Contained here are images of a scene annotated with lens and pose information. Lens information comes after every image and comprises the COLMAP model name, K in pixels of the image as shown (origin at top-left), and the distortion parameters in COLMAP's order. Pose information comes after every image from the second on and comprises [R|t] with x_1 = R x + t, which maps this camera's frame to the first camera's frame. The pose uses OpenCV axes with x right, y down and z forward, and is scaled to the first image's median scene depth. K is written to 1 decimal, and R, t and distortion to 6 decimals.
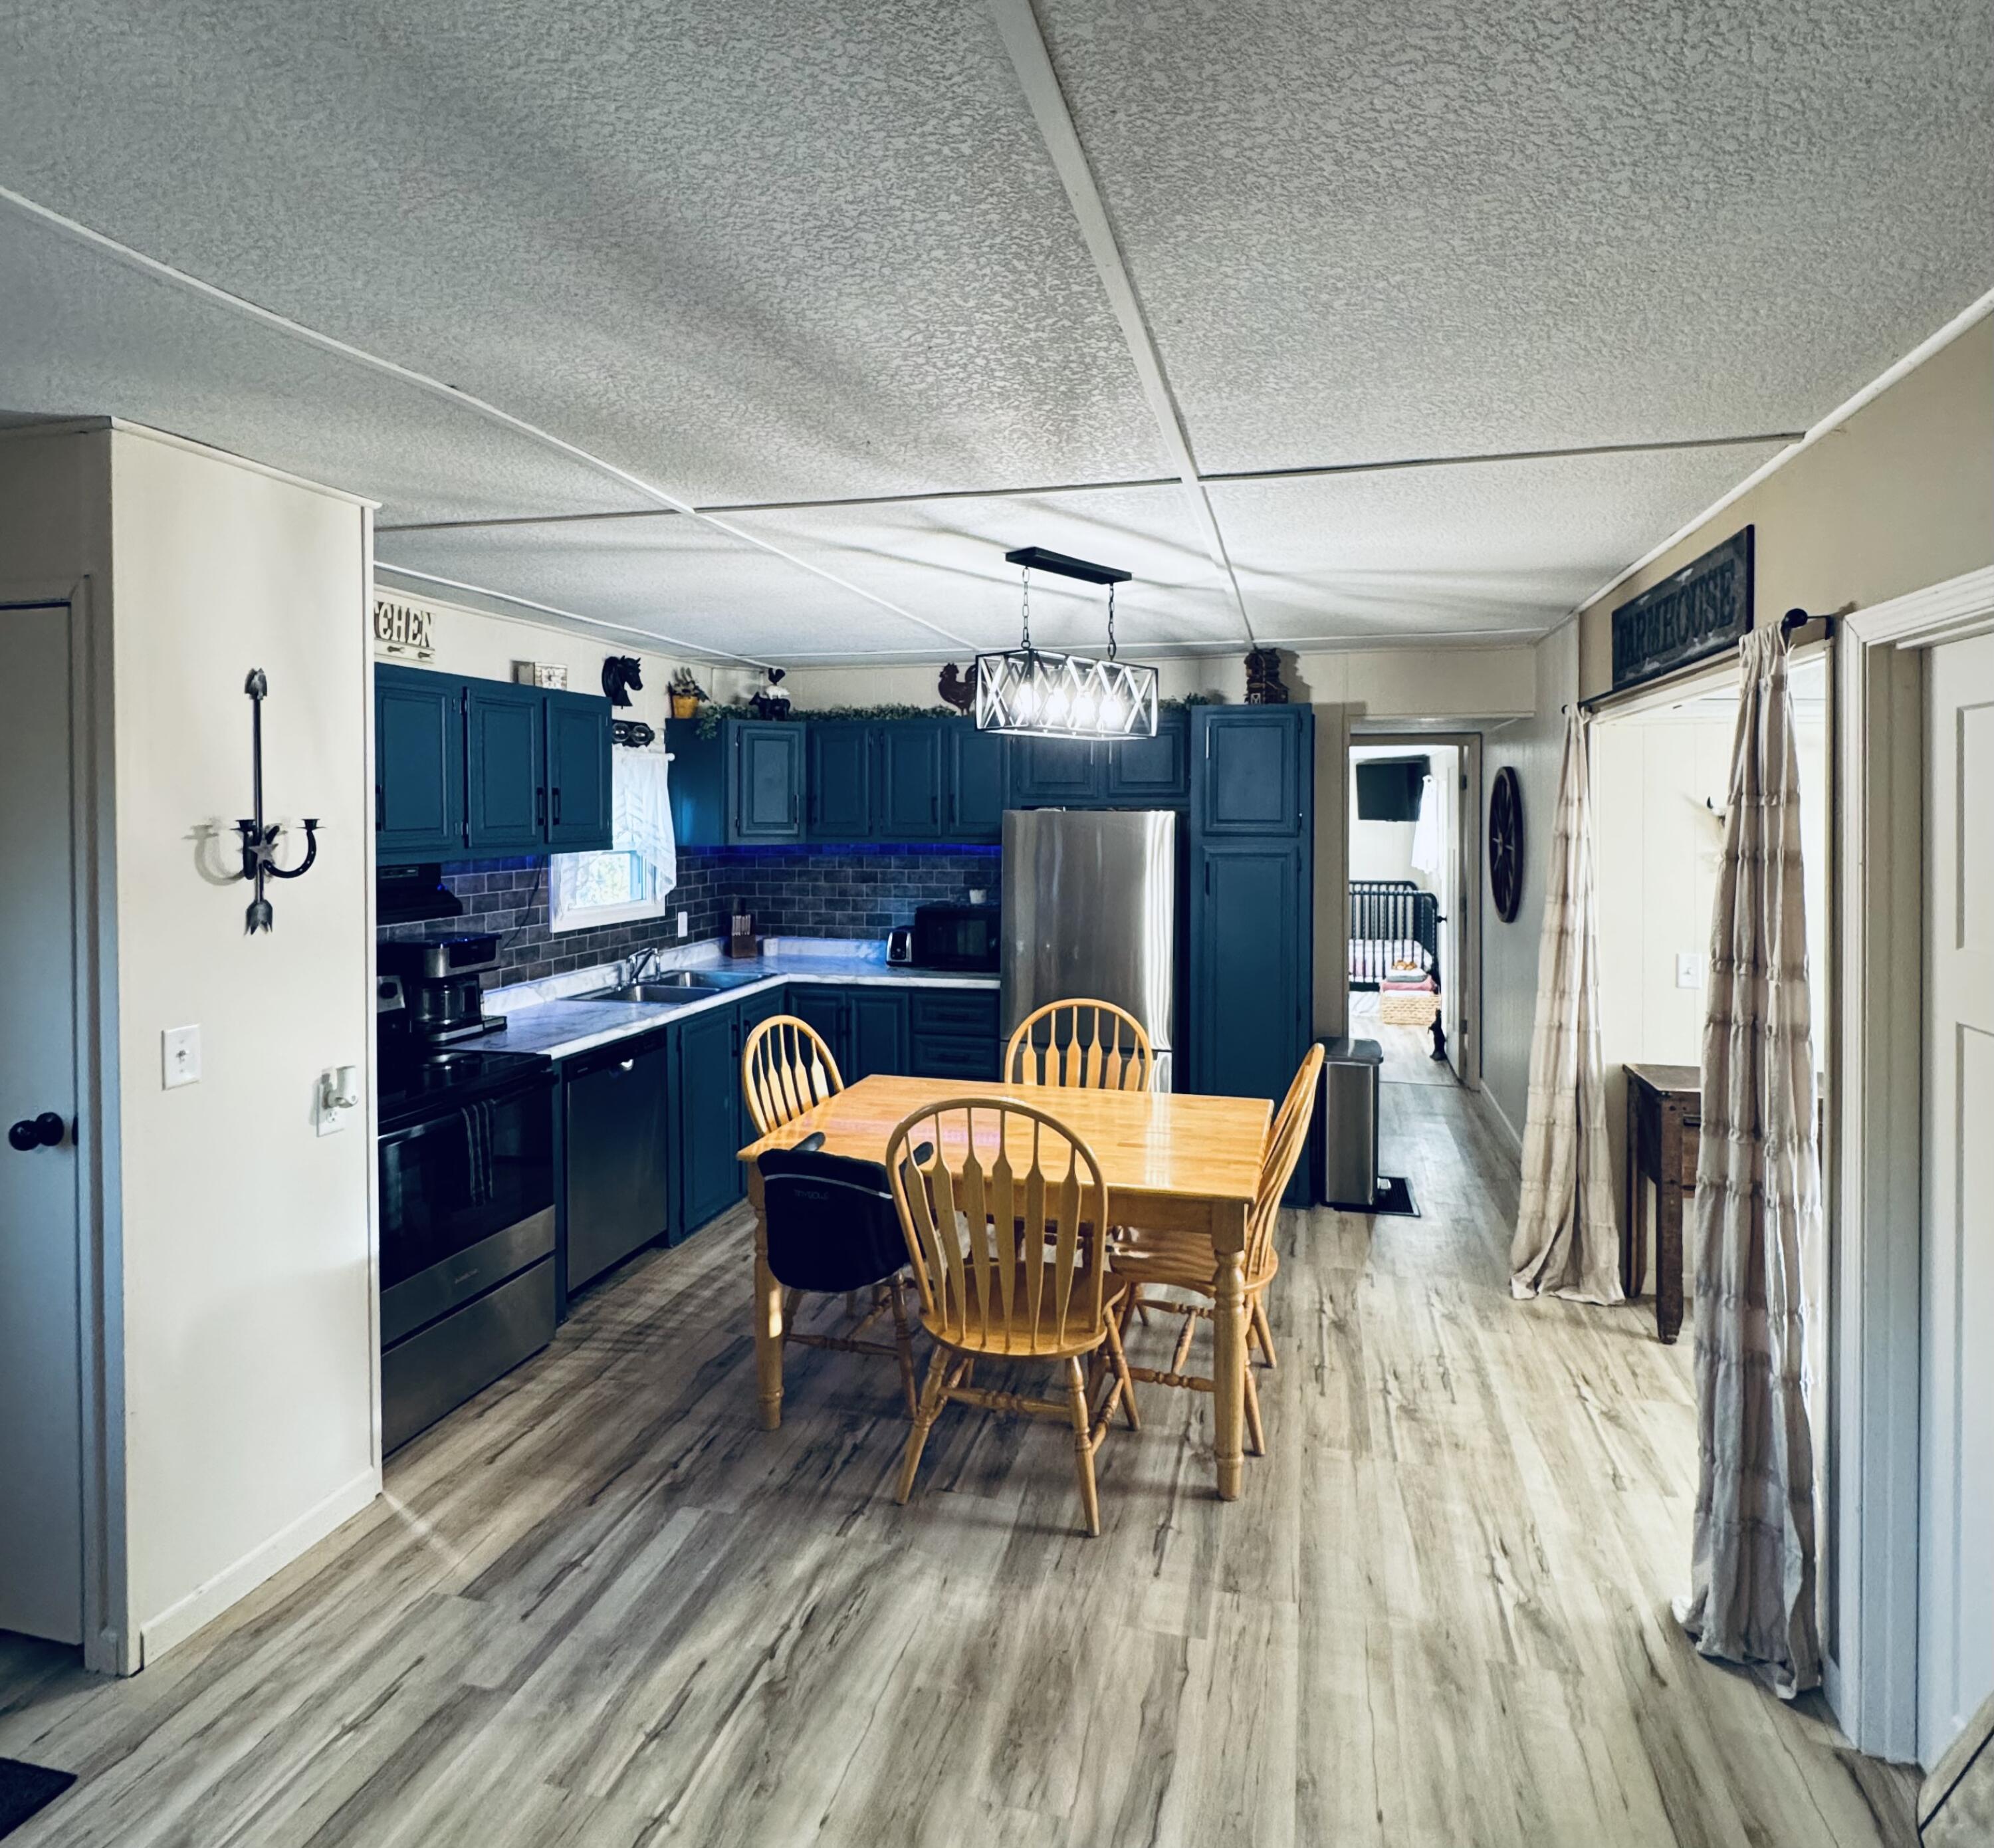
lens RADIAL K [[1122.2, 0, 1056.4], [0, 1122.2, 813.8], [0, 0, 1]] dist [-0.023870, -0.000362]
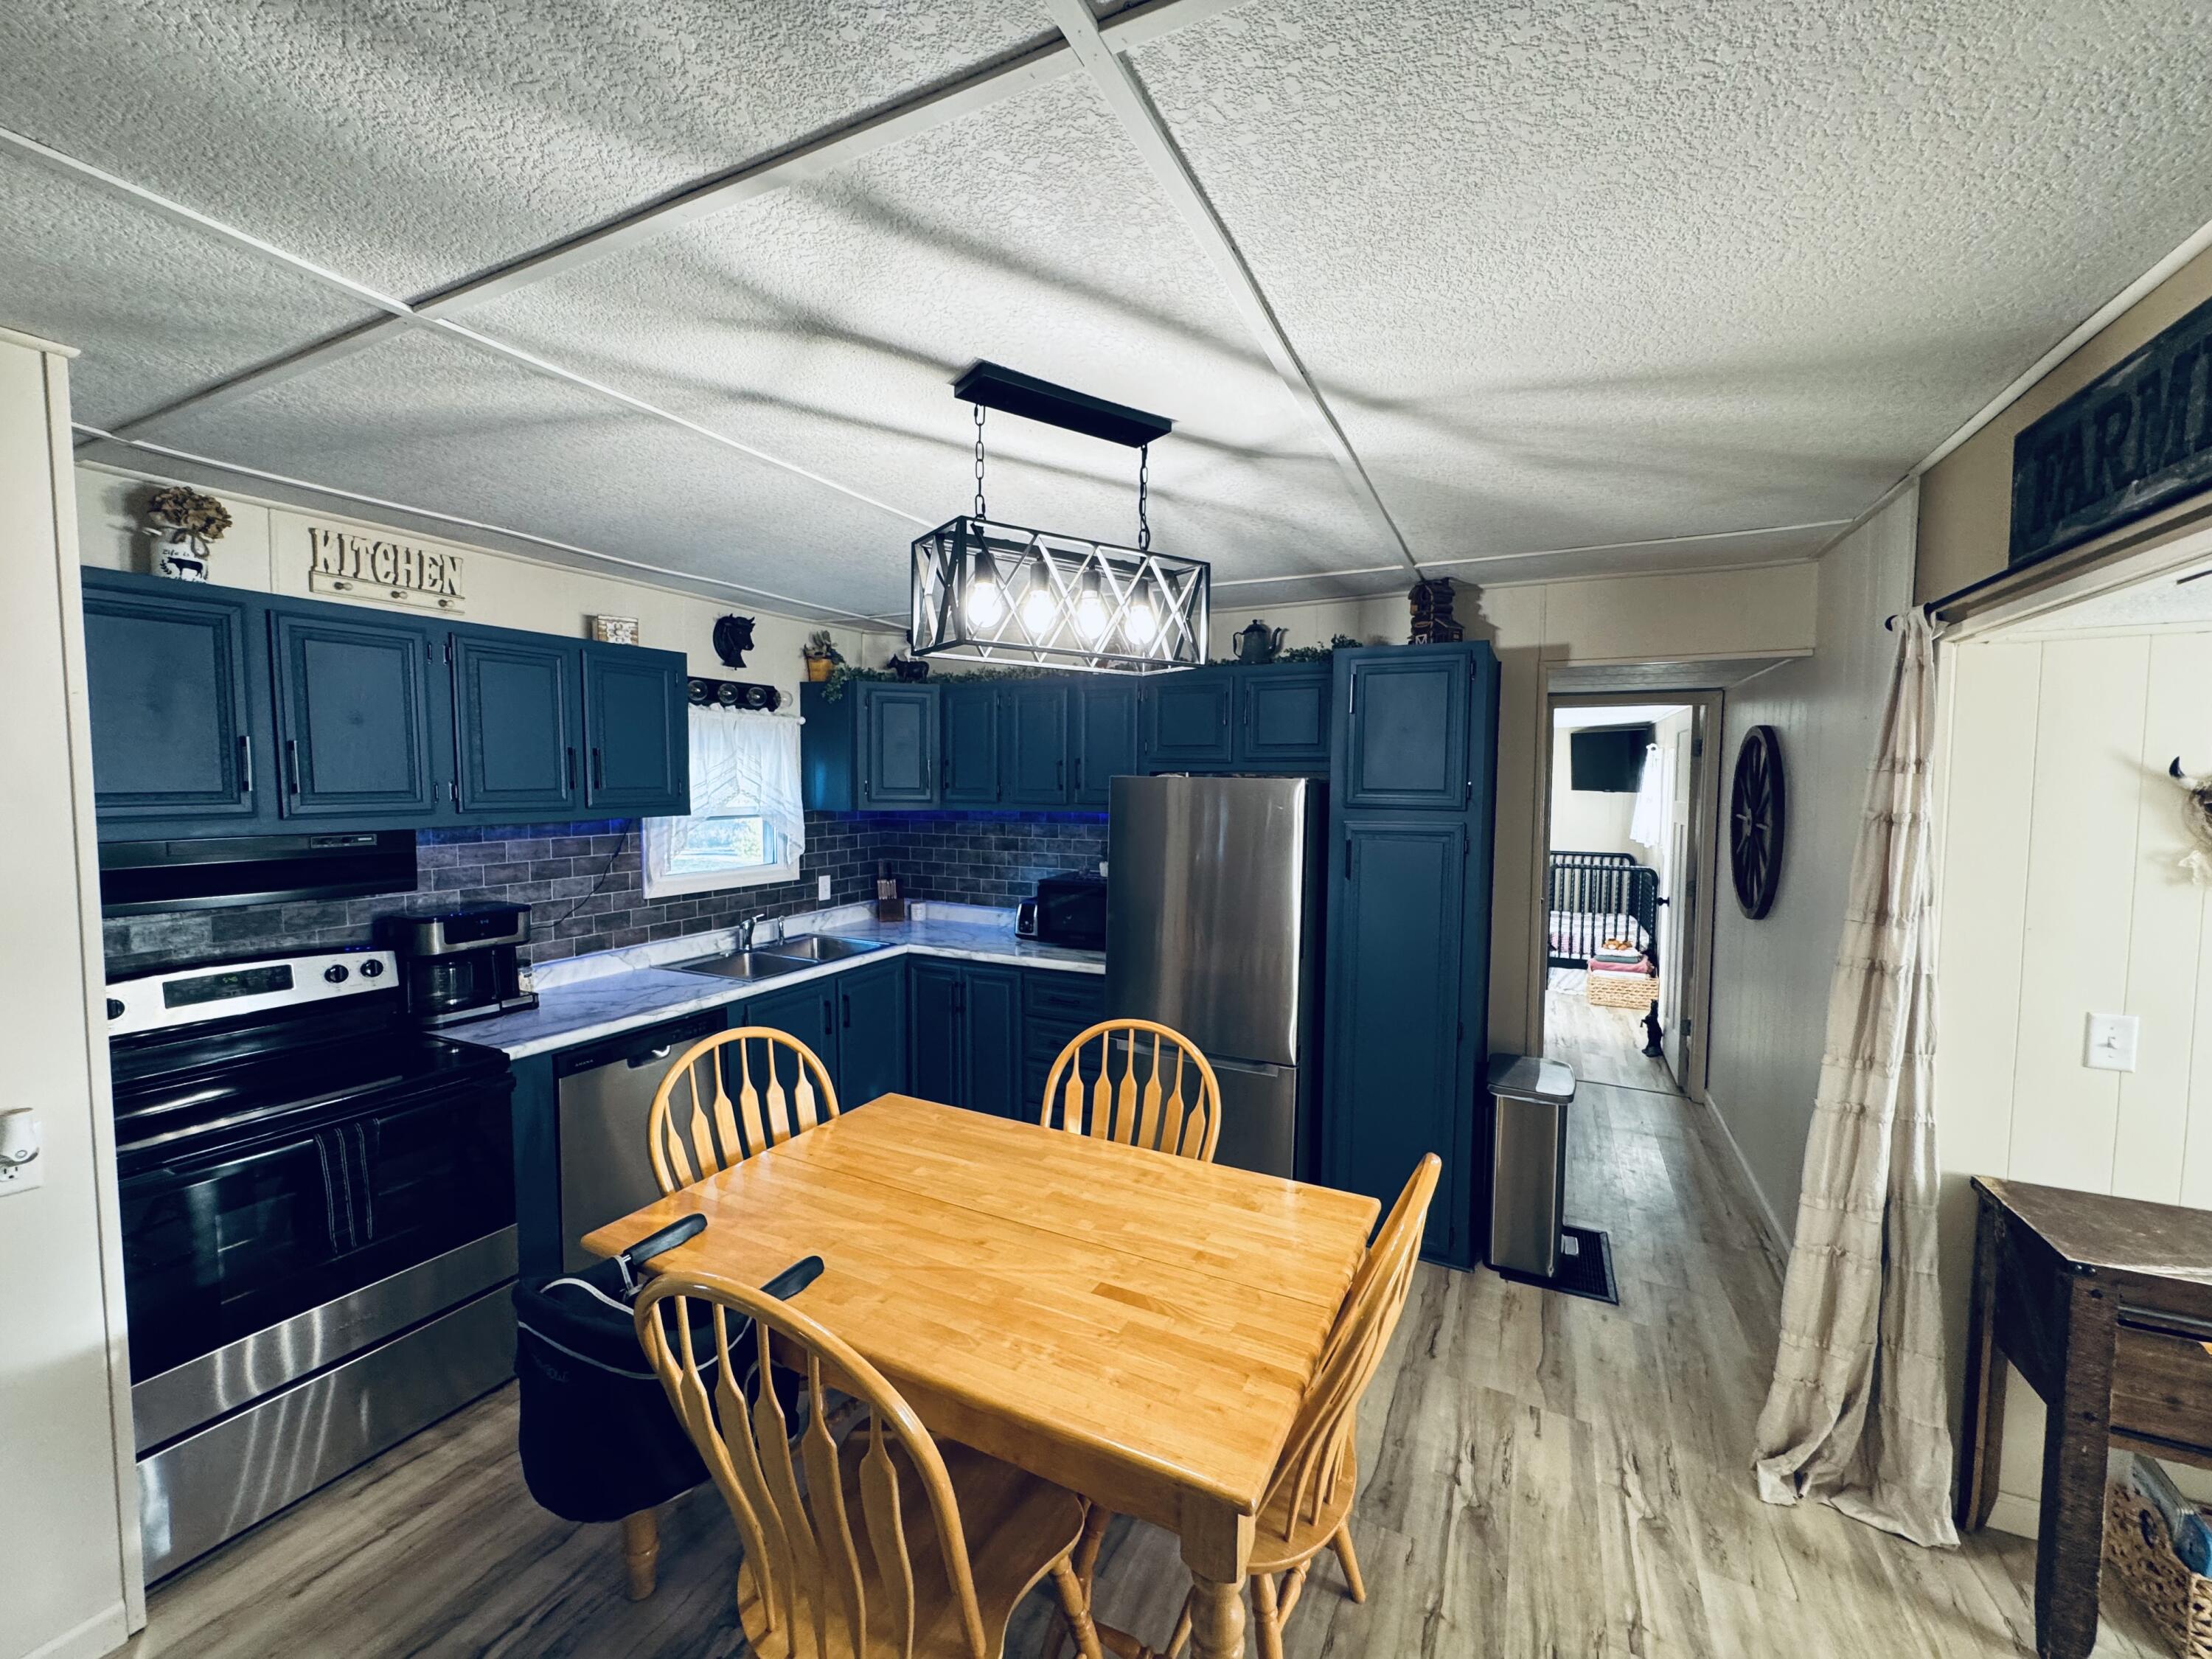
lens RADIAL K [[884.4, 0, 1106.0], [0, 884.4, 829.5], [0, 0, 1]] dist [-0.009908, 0.000005]
pose [[0.972925, 0.019264, -0.230315, 0.107023], [-0.006824, 0.998480, 0.054685, 0.001082], [0.231018, -0.051633, 0.971578, 0.319581]]
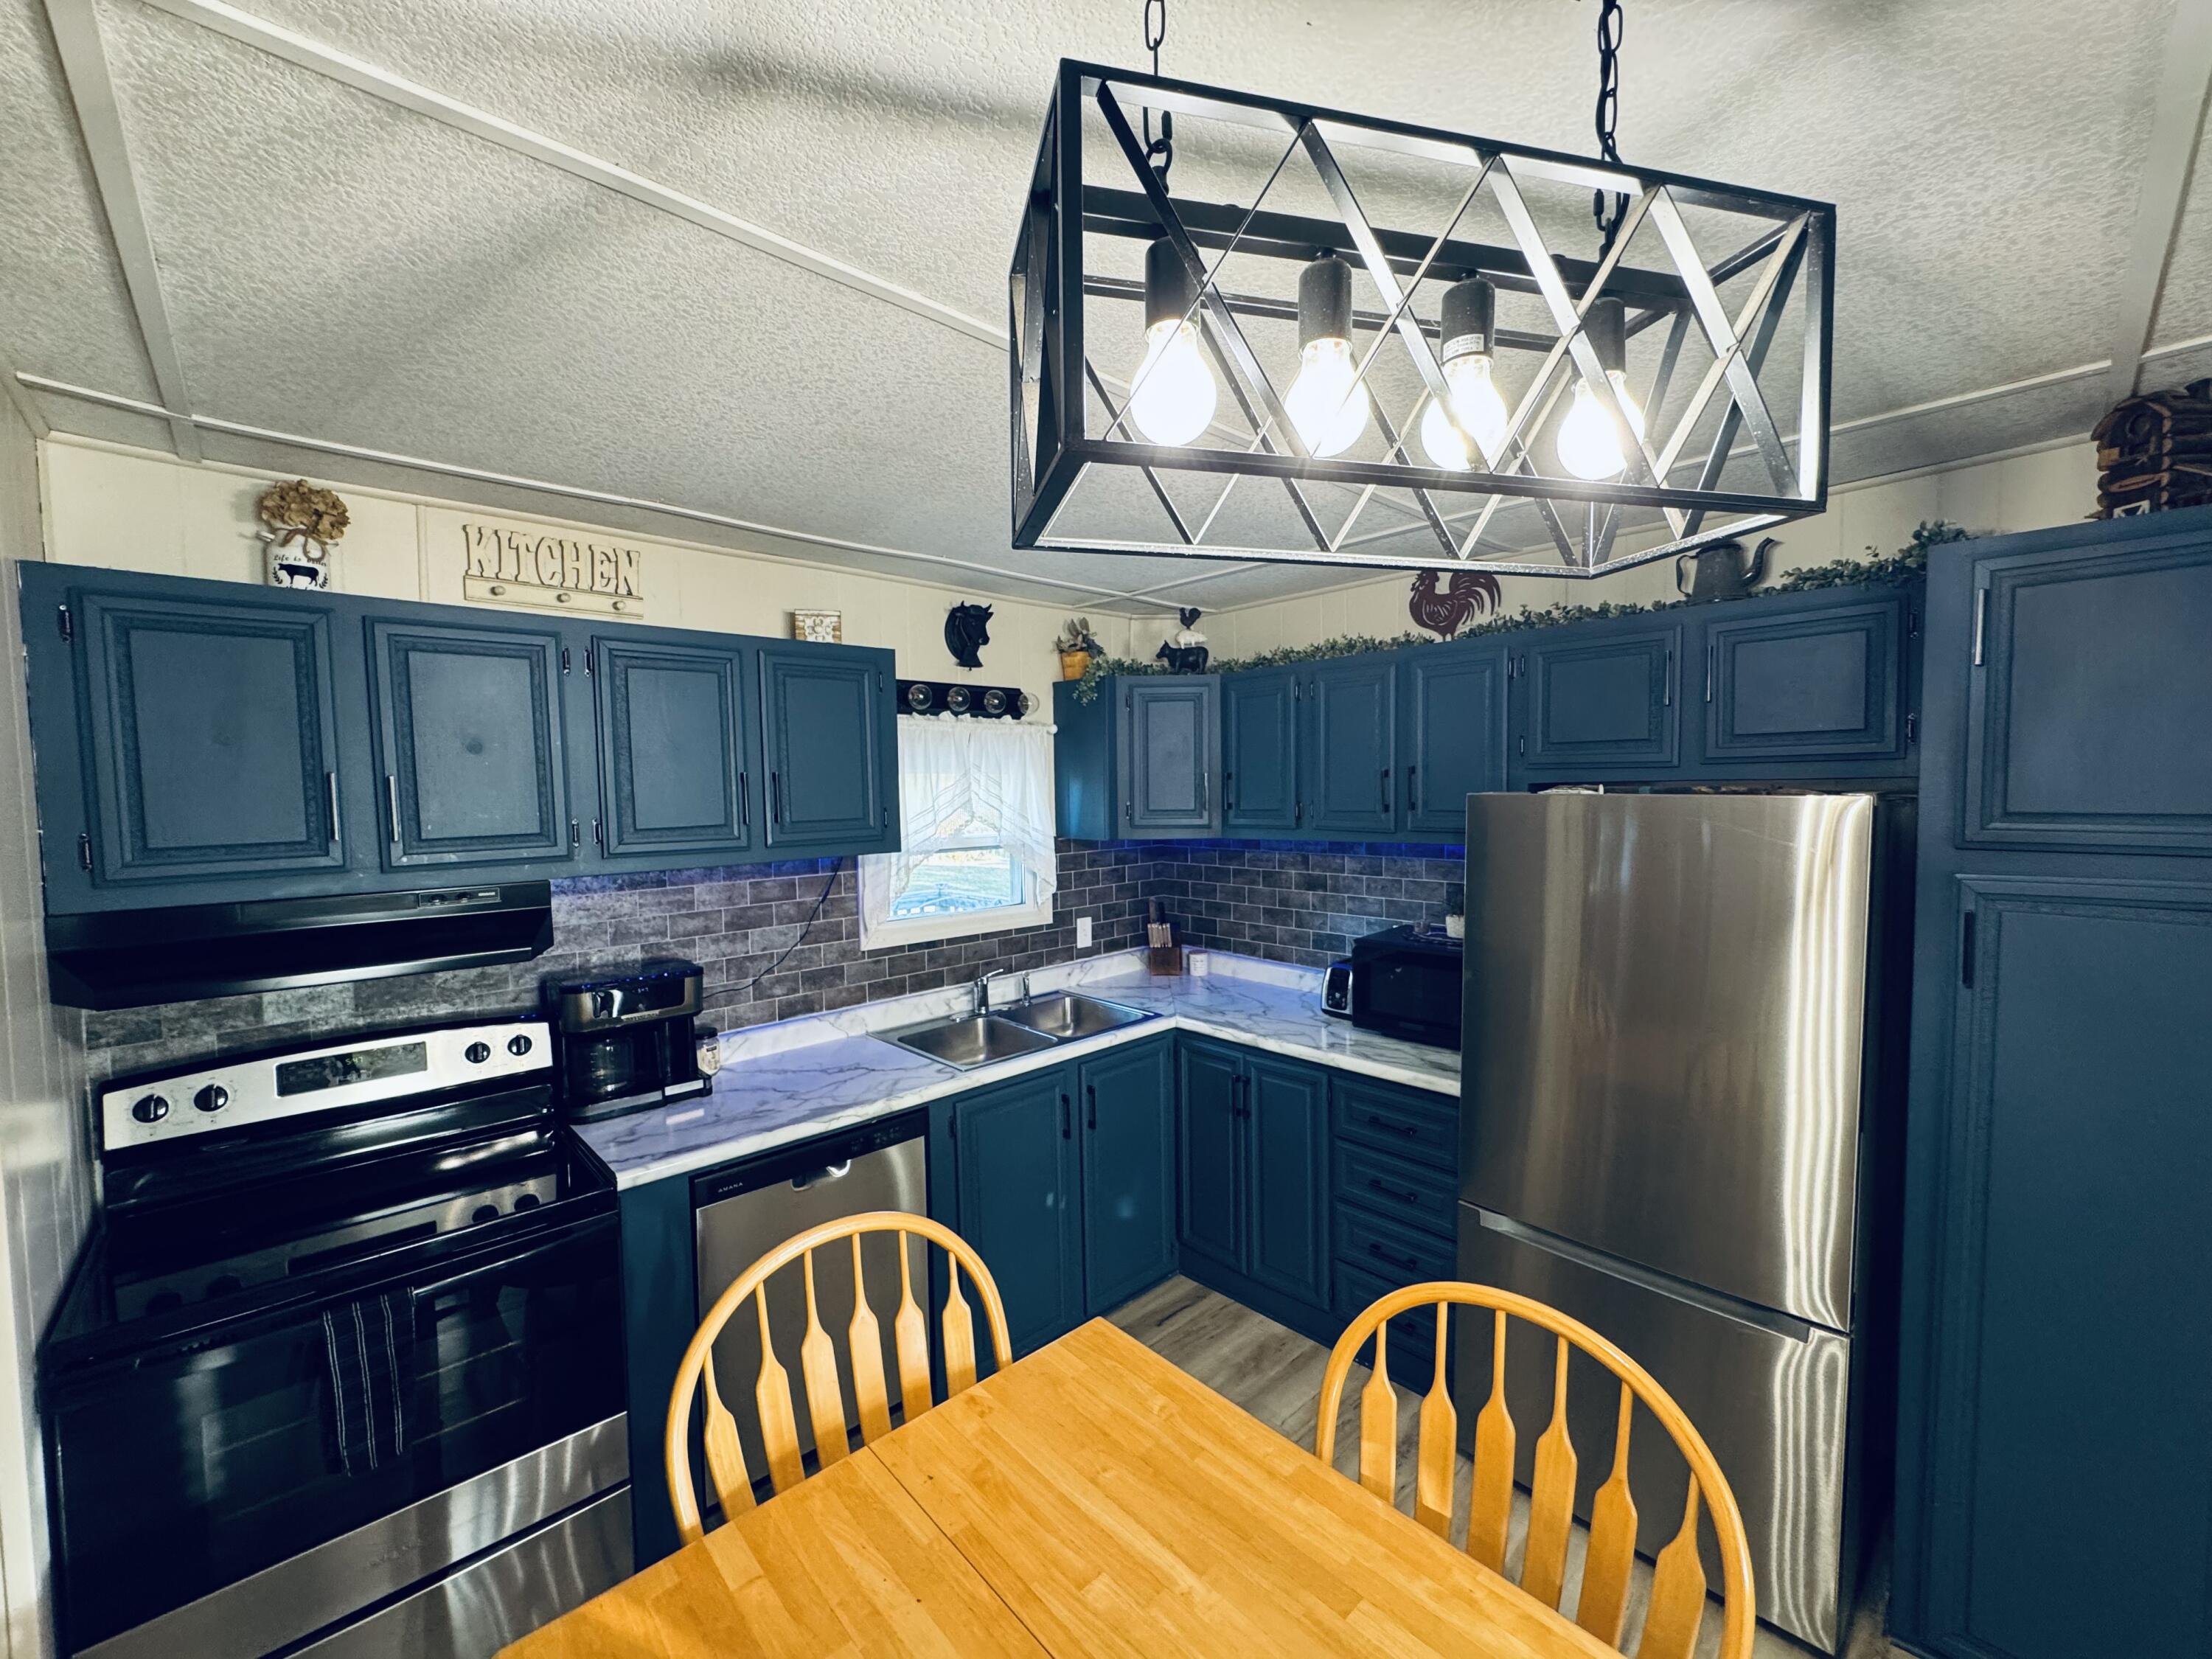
lens RADIAL K [[884.4, 0, 1106.0], [0, 884.4, 829.5], [0, 0, 1]] dist [-0.009908, 0.000005]
pose [[0.830589, 0.014182, -0.556706, 0.046486], [0.013717, 0.998851, 0.045911, -0.007568], [0.556717, -0.045769, 0.829440, 0.525506]]
